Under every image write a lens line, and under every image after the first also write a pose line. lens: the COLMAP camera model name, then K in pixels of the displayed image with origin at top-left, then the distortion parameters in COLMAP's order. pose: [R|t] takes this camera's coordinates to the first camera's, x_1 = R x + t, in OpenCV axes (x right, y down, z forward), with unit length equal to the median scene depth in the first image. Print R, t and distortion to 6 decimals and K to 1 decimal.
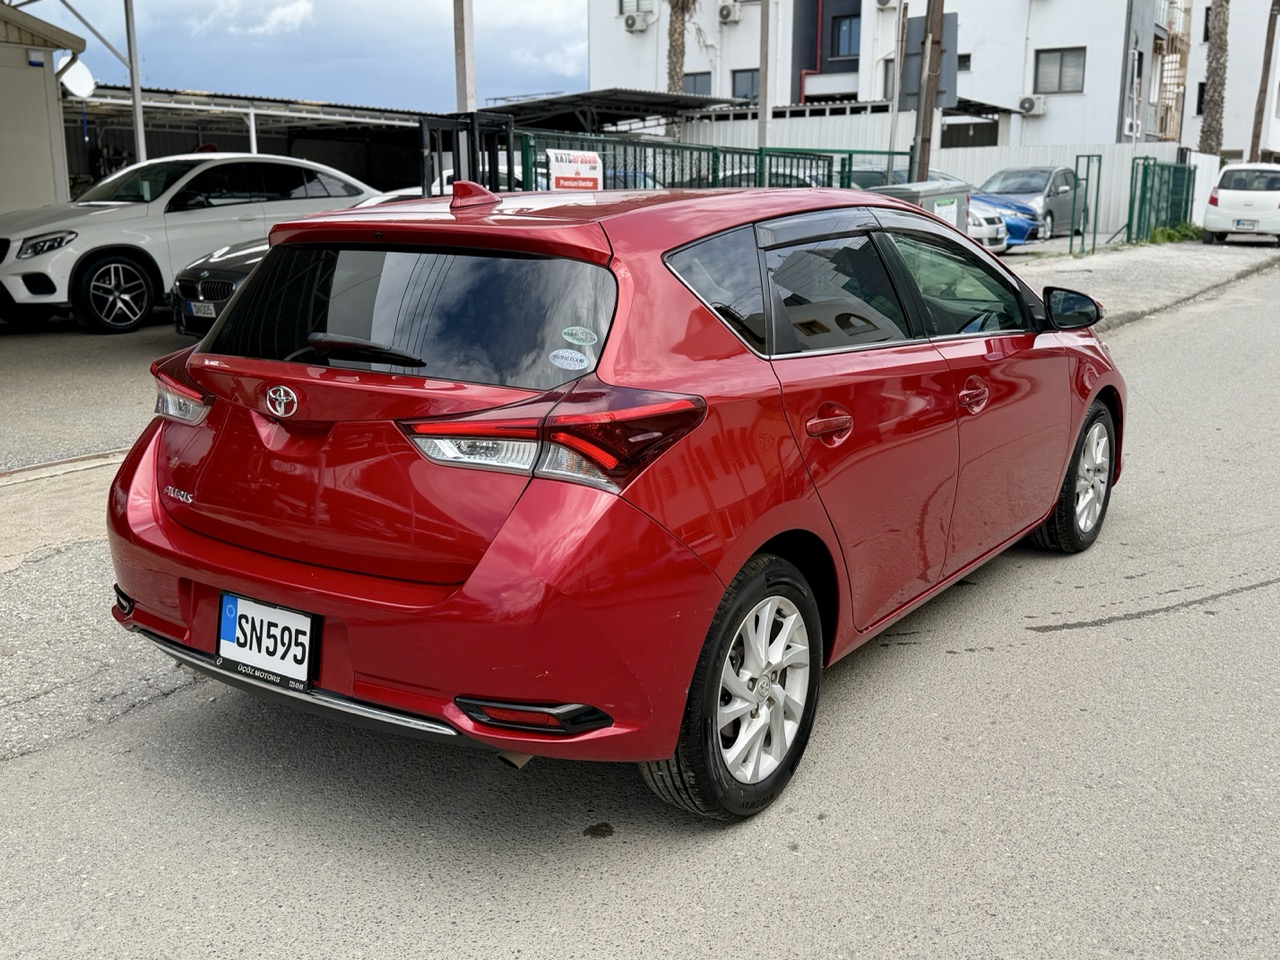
lens RADIAL K [[1242.0, 0, 640.0], [0, 1242.0, 480.0], [0, 0, 1]] dist [0.153598, -0.338287]
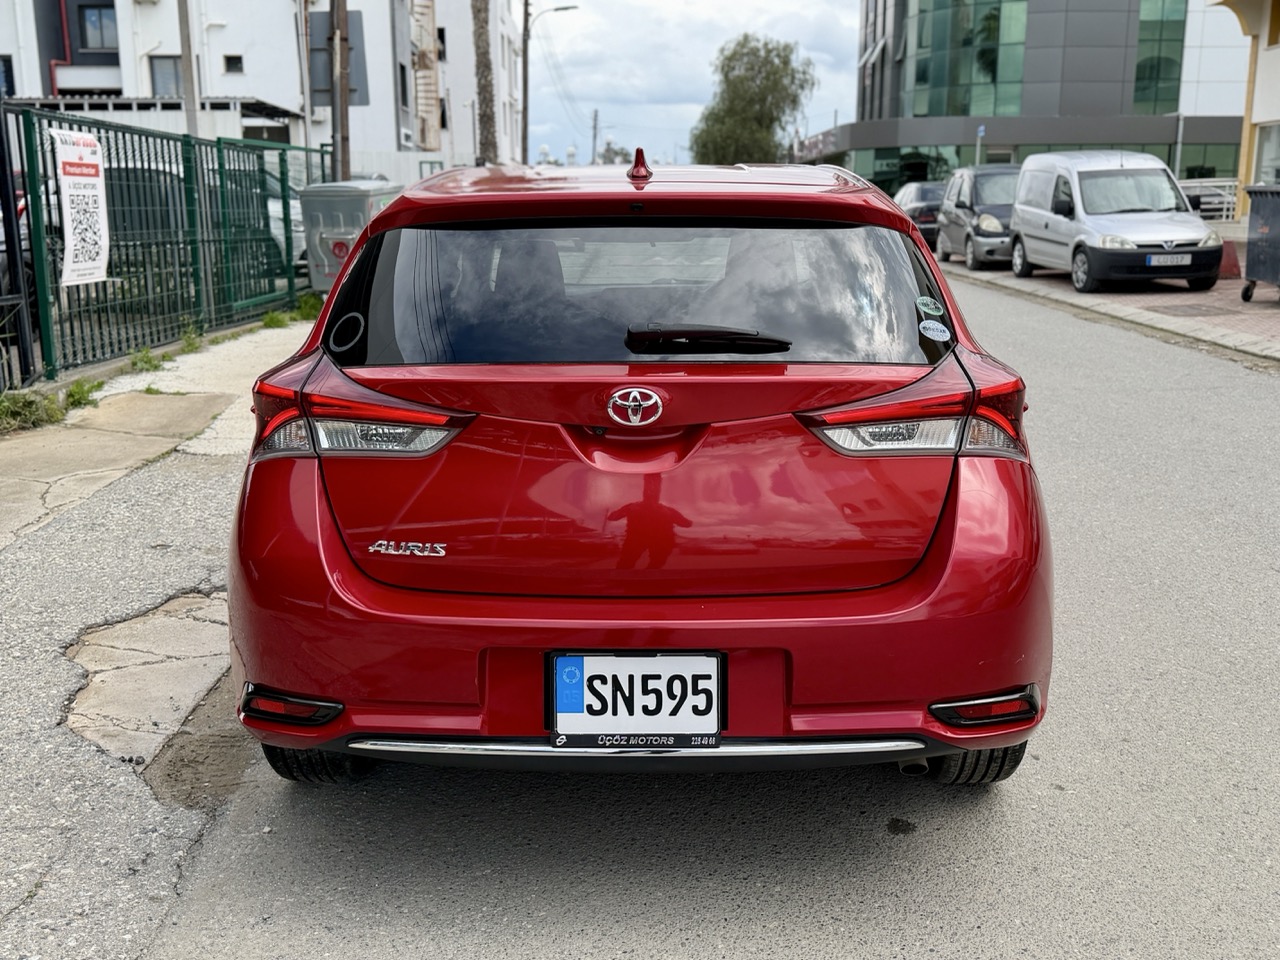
lens RADIAL K [[1242.0, 0, 640.0], [0, 1242.0, 480.0], [0, 0, 1]] dist [0.153598, -0.338287]
pose [[0.818453, -0.119605, 0.561987, -0.673889], [0.123350, 0.991865, 0.031453, -0.036105], [-0.561177, 0.043578, 0.826548, 0.292755]]
